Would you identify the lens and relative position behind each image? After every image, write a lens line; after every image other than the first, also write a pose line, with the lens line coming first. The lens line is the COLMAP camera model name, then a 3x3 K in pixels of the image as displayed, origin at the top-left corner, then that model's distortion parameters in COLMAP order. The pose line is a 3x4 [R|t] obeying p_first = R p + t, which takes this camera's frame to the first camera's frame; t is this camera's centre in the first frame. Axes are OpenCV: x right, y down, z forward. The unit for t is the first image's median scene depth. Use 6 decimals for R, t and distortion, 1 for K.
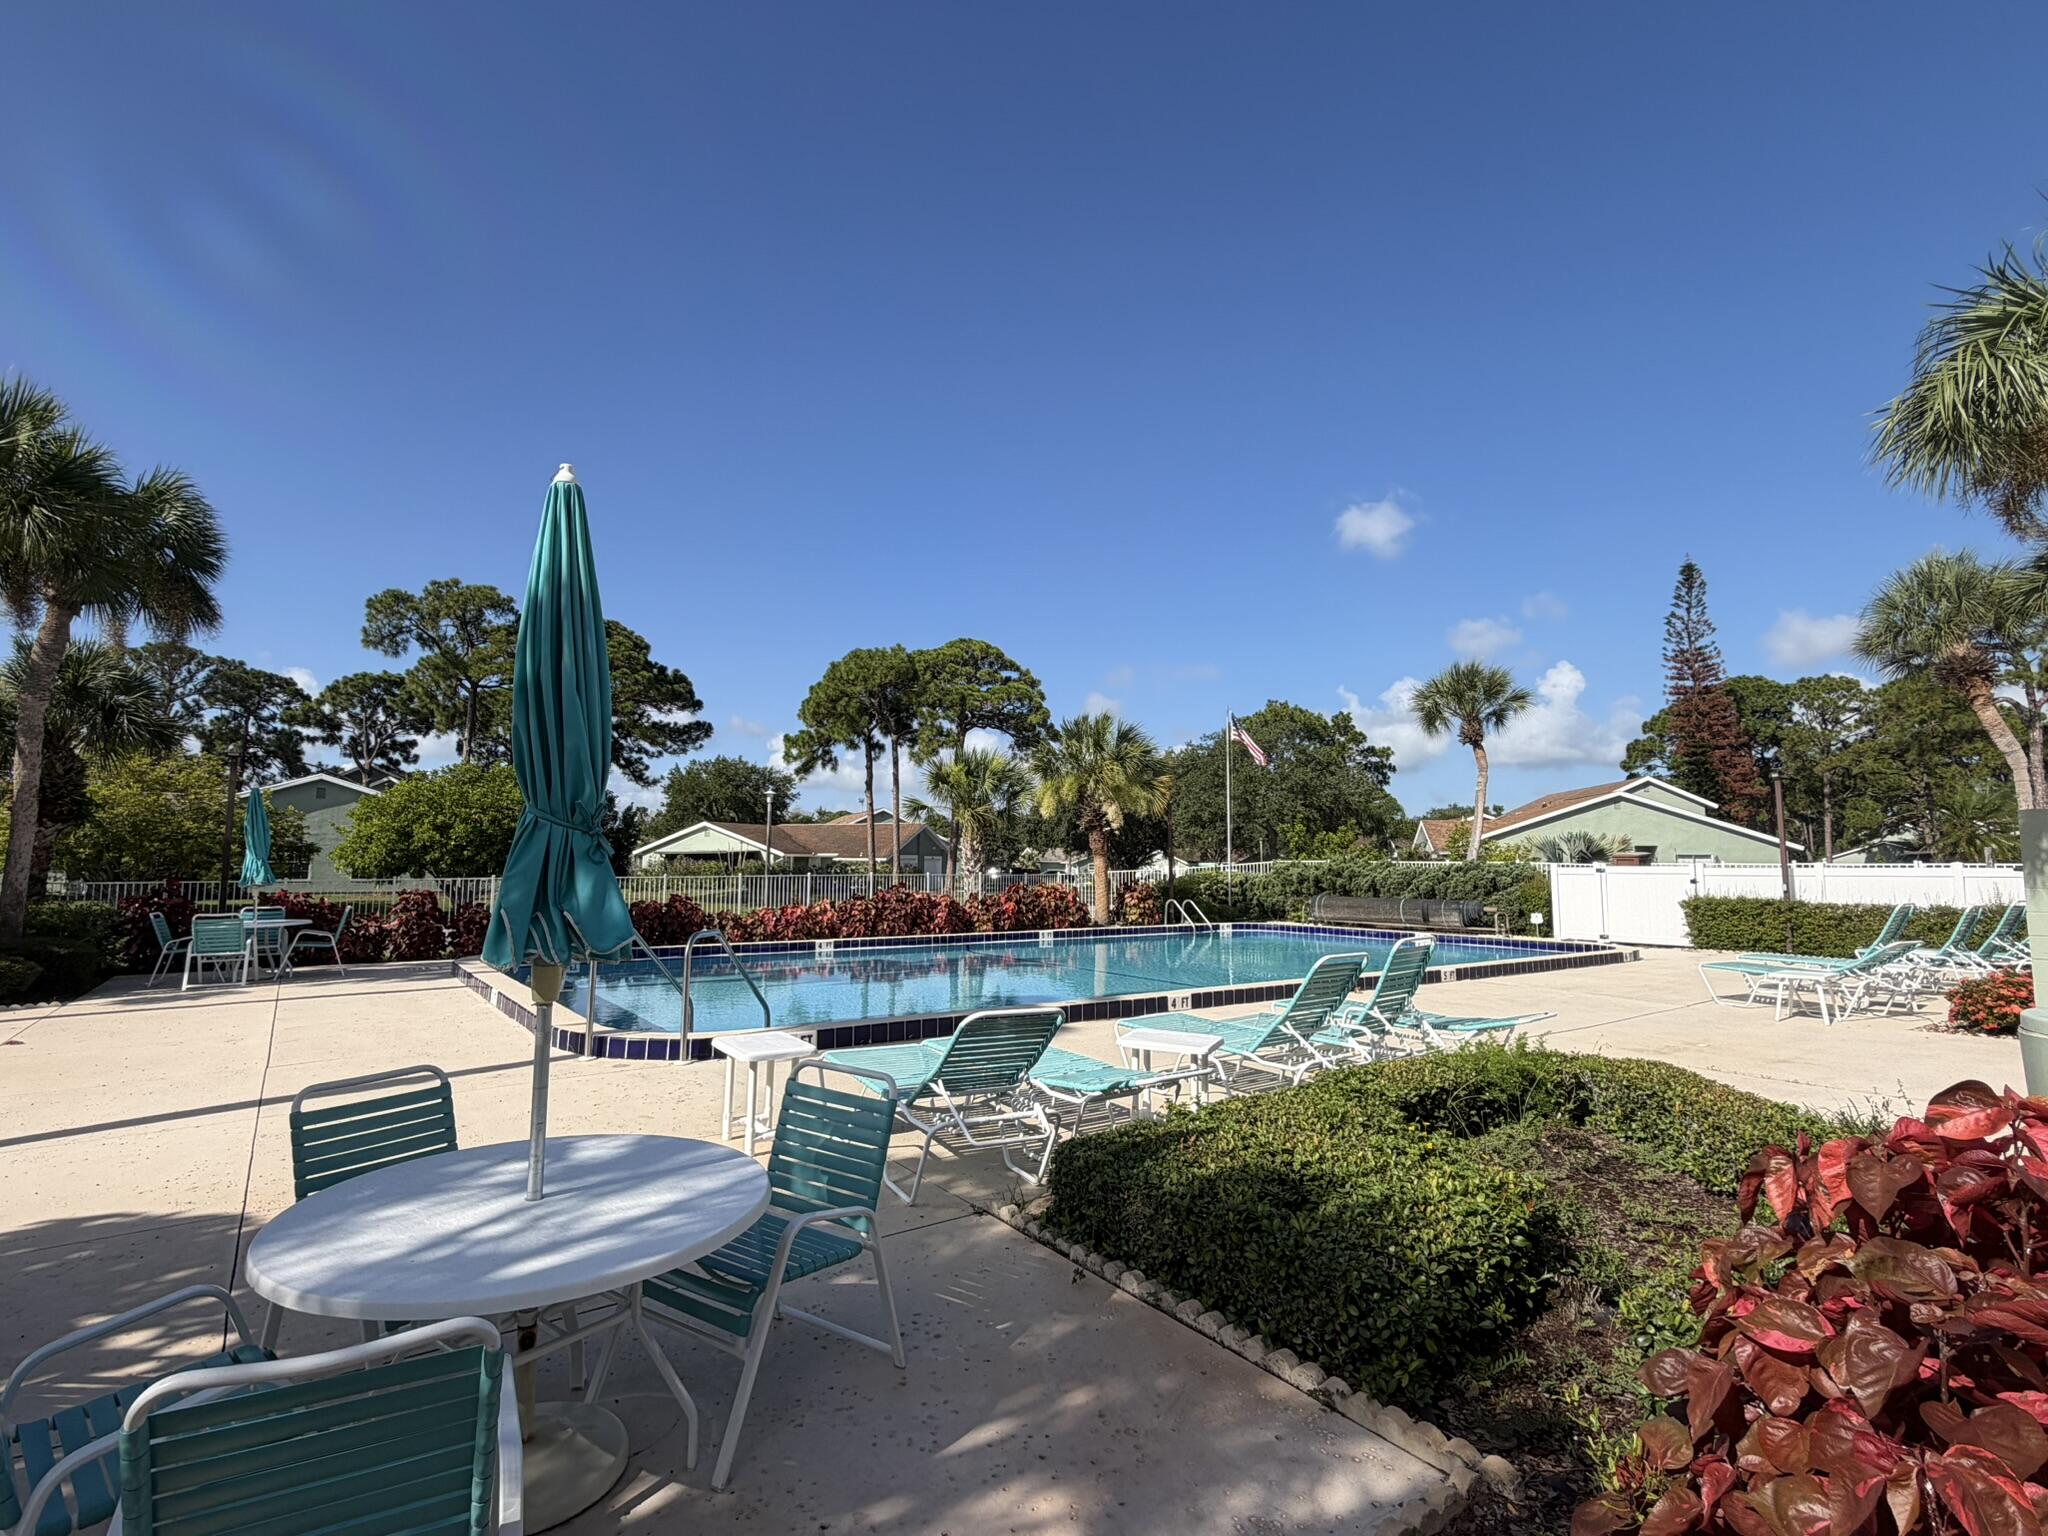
lens RADIAL K [[1013.1, 0, 1026.6], [0, 1013.1, 766.8], [0, 0, 1]] dist [-0.001526, 0.000034]
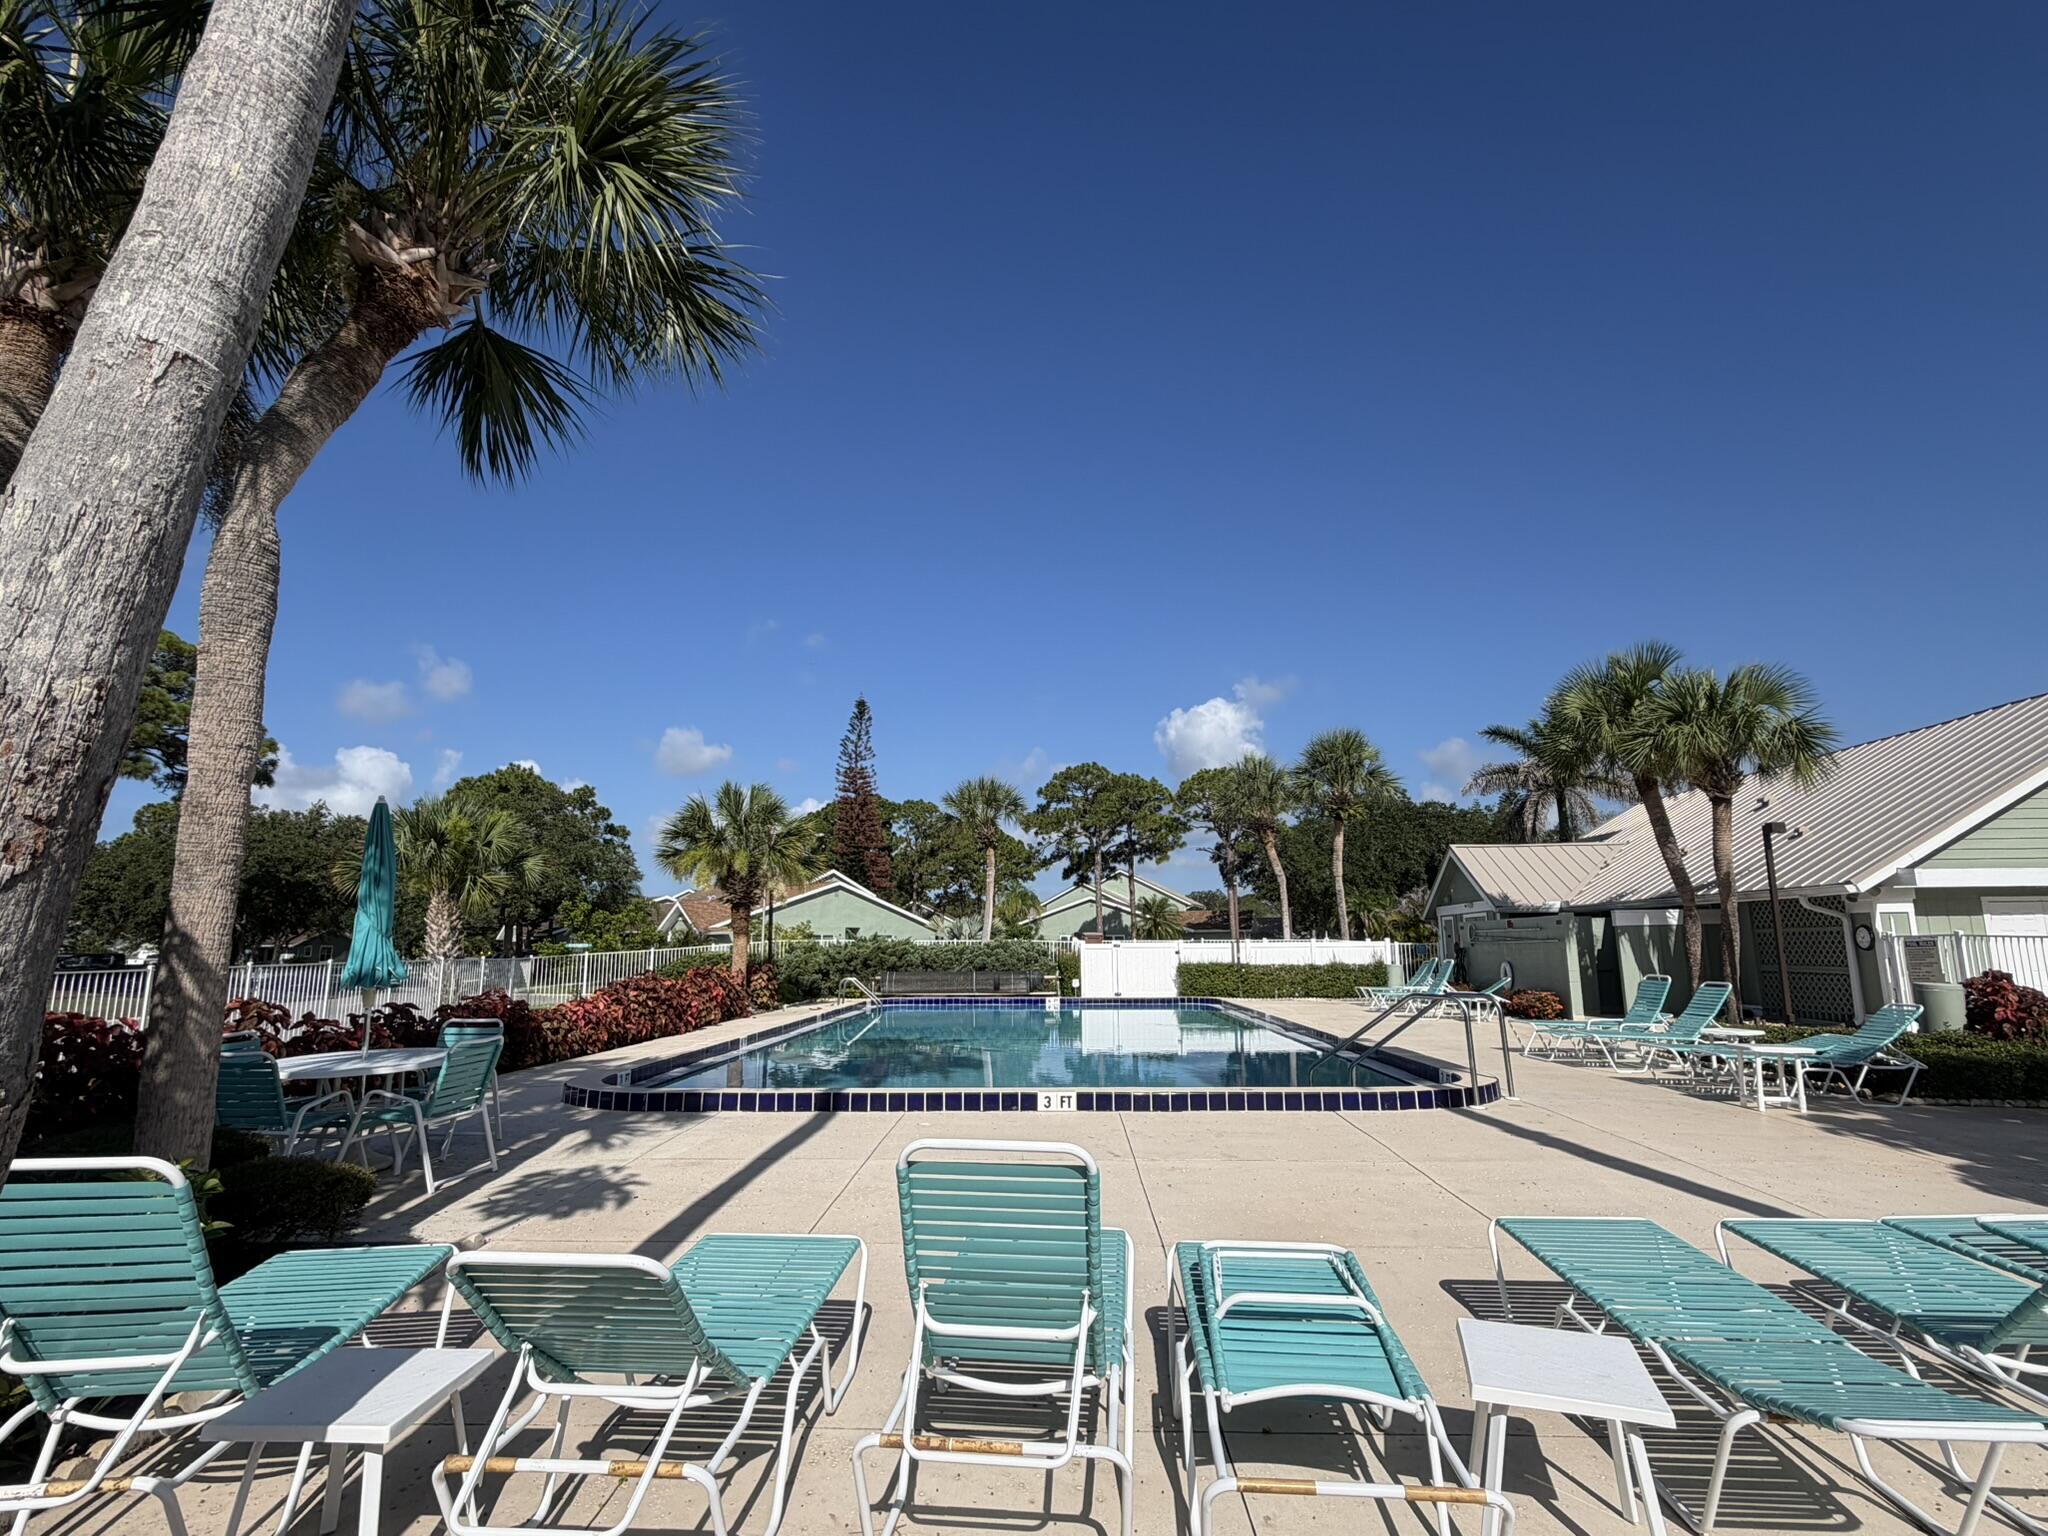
lens RADIAL K [[1013.1, 0, 1027.4], [0, 1013.1, 768.5], [0, 0, 1]] dist [-0.001526, 0.000034]
pose [[0.596769, 0.130177, 0.791783, -0.426442], [-0.070251, 0.991440, -0.110055, 0.014177], [-0.799332, 0.010054, 0.600806, 0.166598]]
